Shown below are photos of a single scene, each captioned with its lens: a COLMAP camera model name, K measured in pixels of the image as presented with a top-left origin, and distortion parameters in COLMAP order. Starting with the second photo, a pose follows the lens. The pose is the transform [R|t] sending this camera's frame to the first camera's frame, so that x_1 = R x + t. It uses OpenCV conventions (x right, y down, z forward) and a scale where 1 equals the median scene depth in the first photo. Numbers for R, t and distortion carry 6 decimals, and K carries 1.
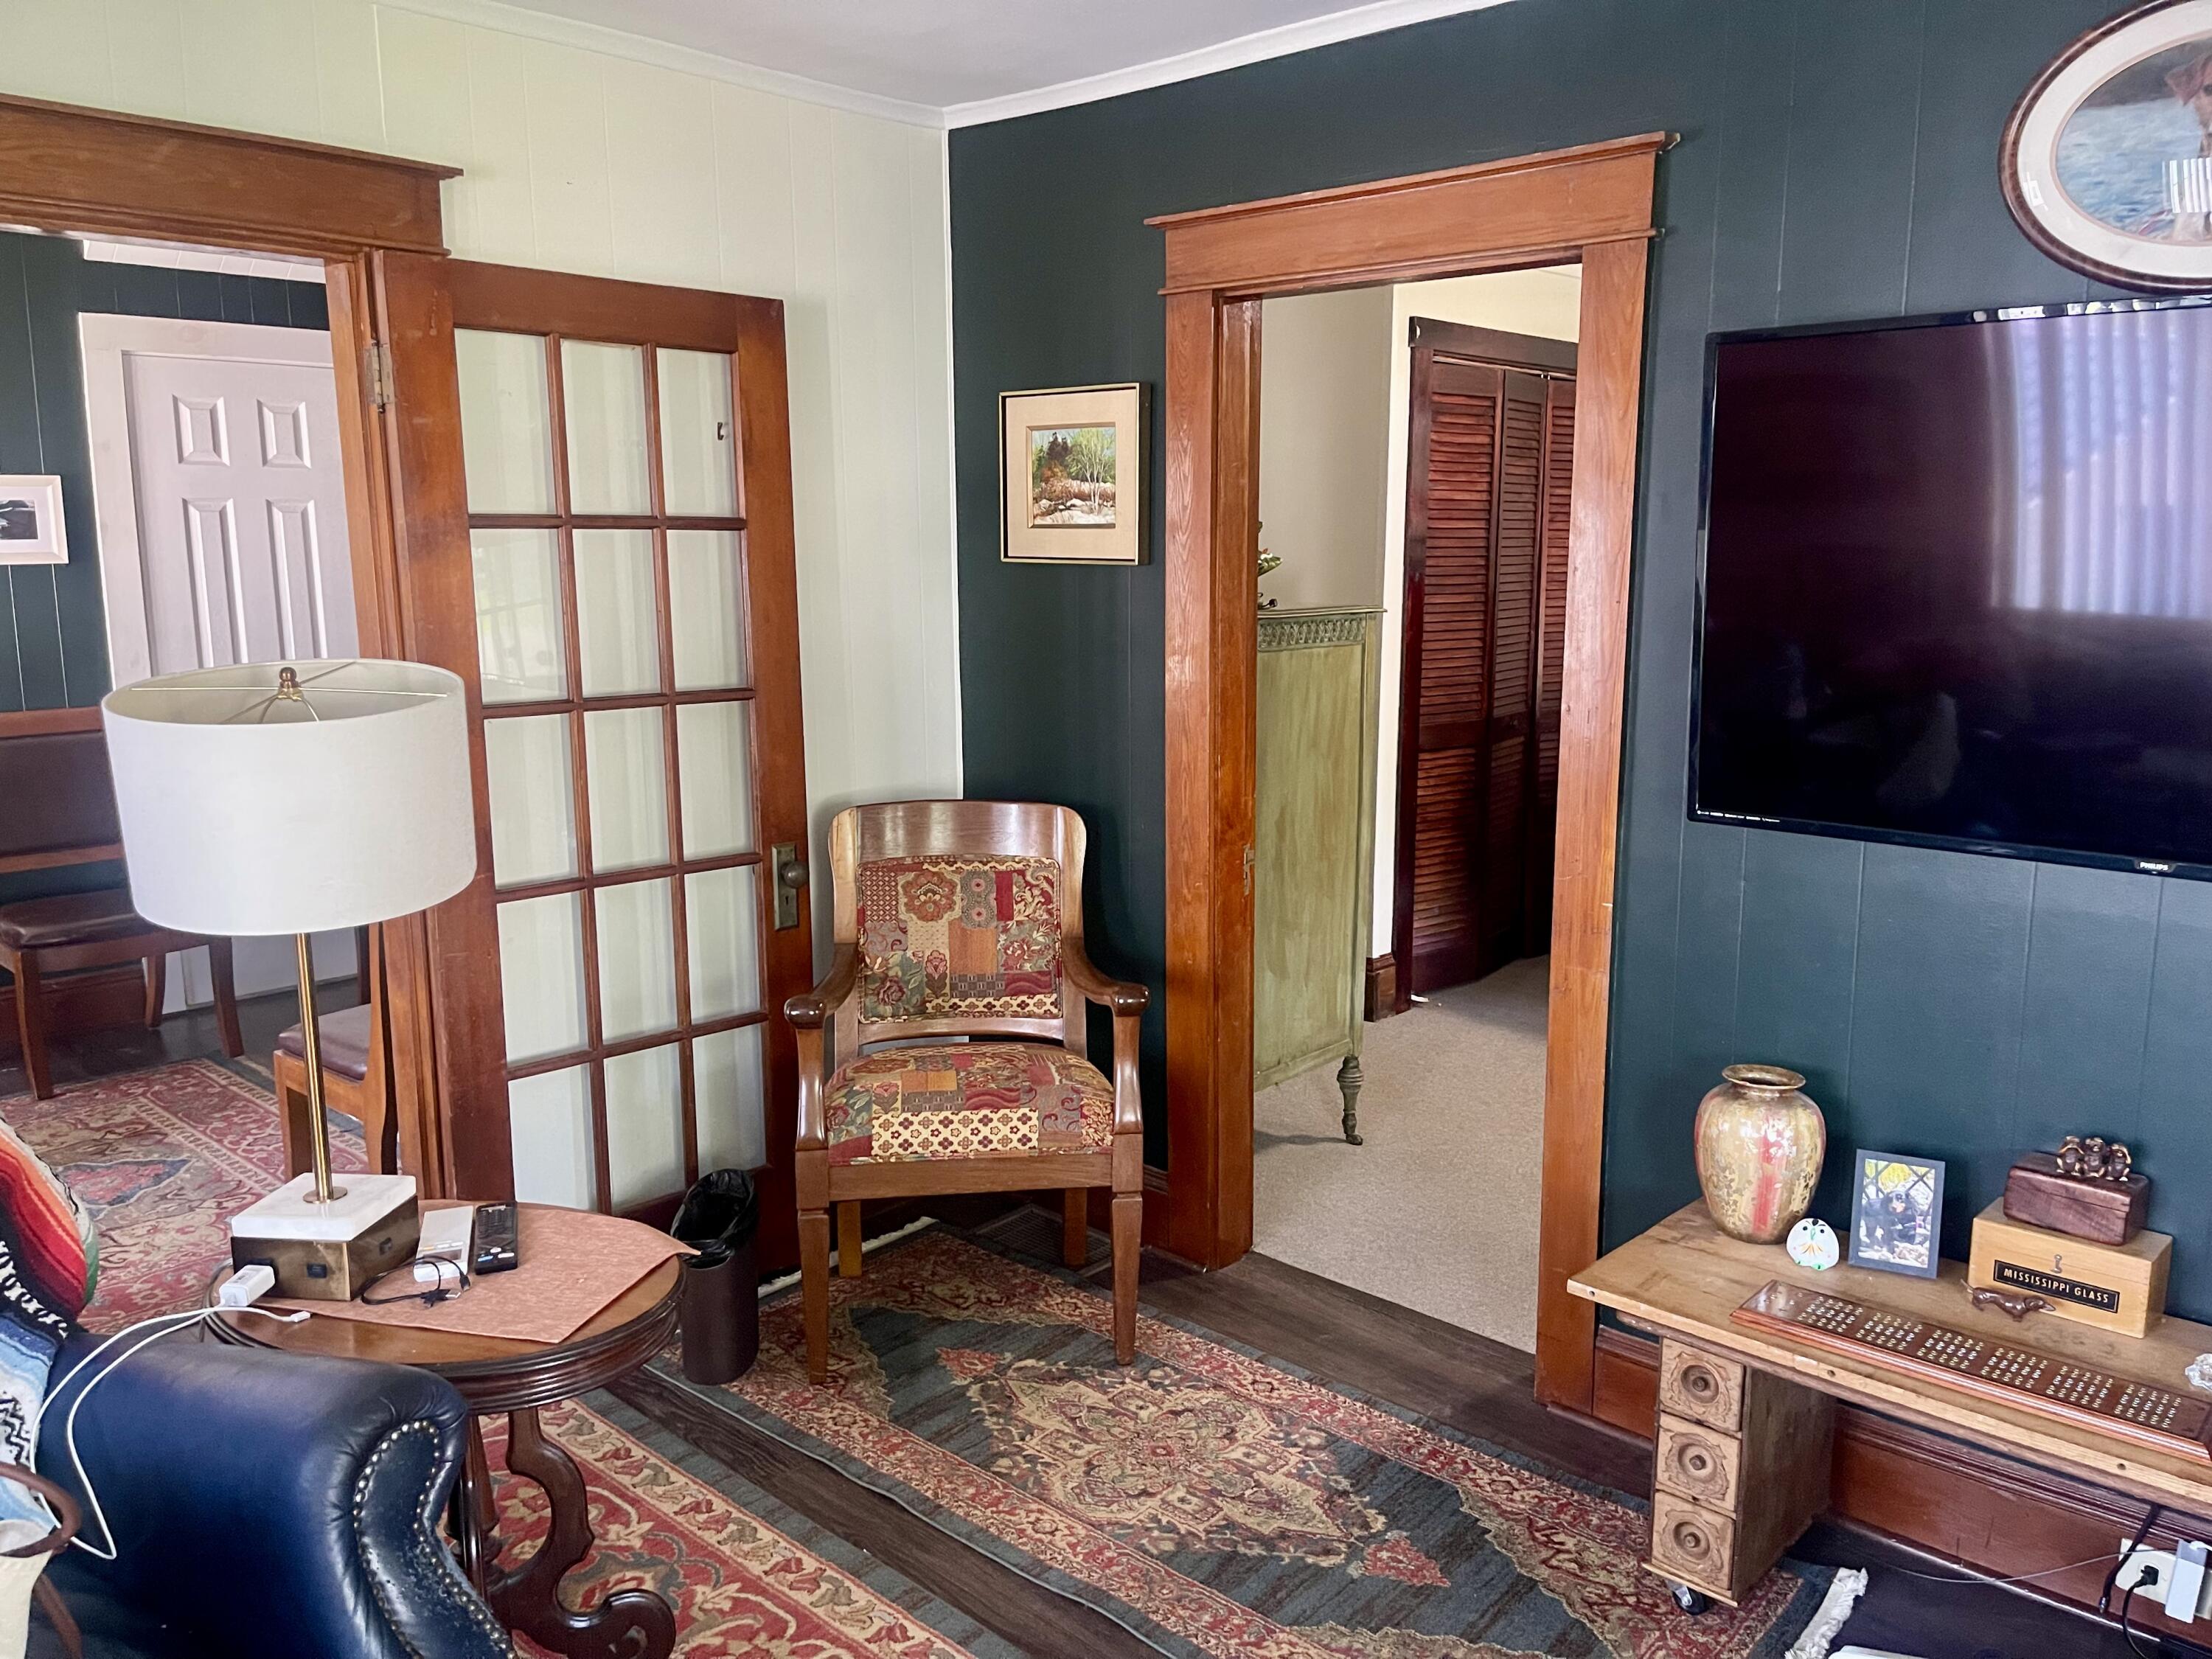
lens RADIAL K [[1658.7, 0, 1107.0], [0, 1658.7, 818.5], [0, 0, 1]] dist [0.053954, -0.091994]
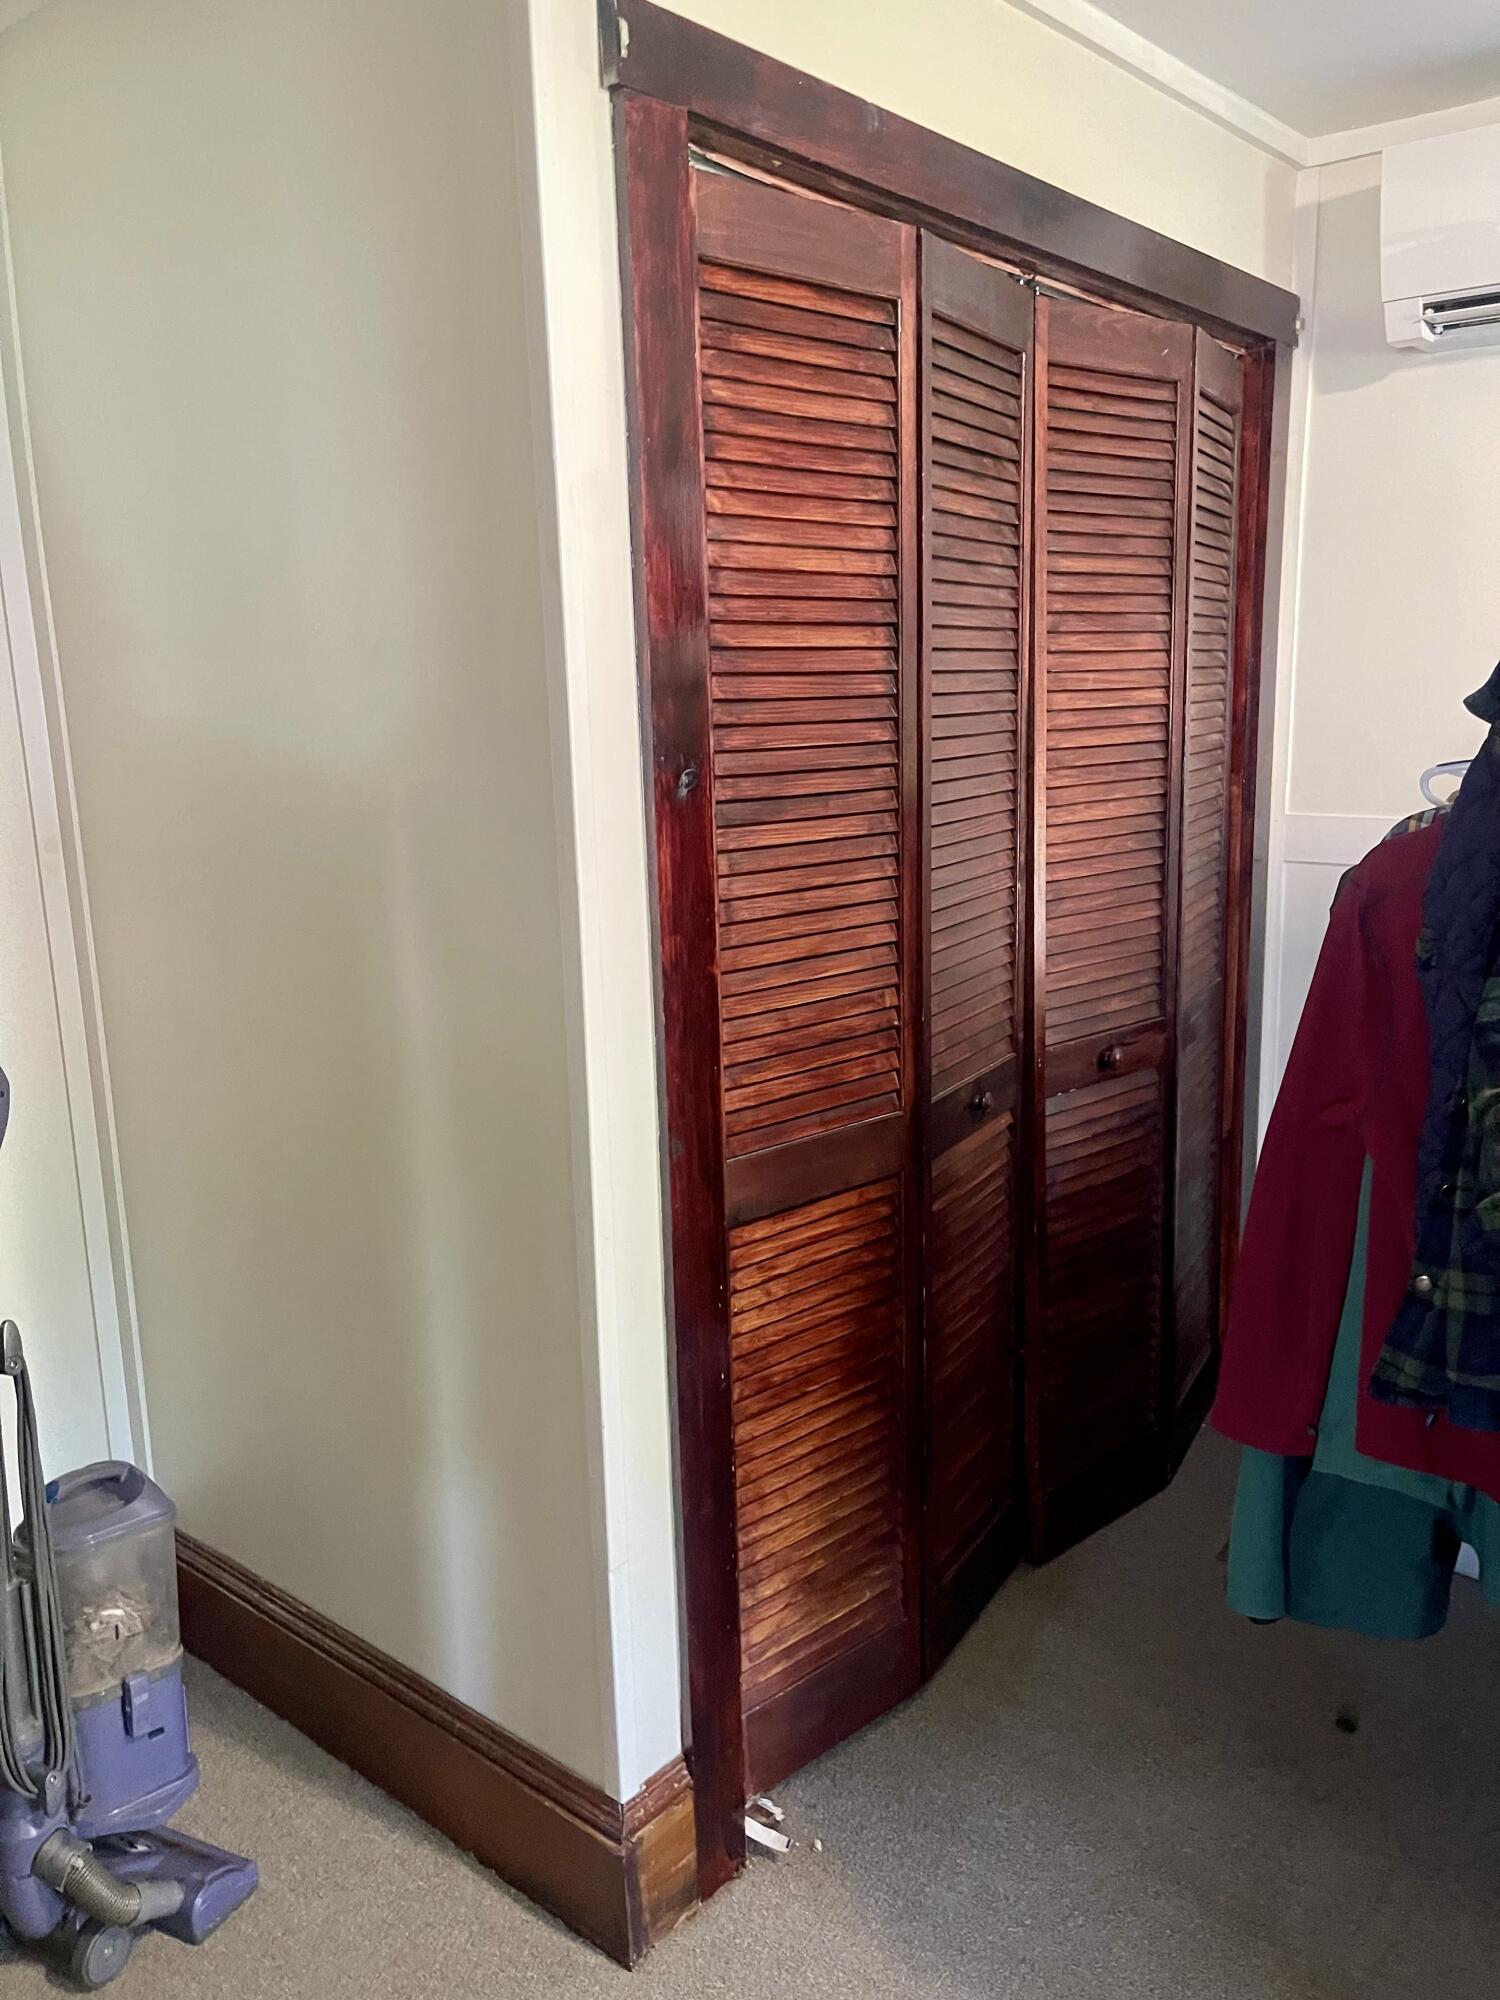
lens RADIAL K [[1499.7, 0, 750.0], [0, 1499.7, 1000.0], [0, 0, 1]] dist [0.053954, -0.091994]
pose [[0.998223, -0.039067, 0.045004, 0.173986], [0.037714, 0.998822, 0.030531, -0.101942], [-0.046143, -0.028780, 0.998520, 0.637259]]
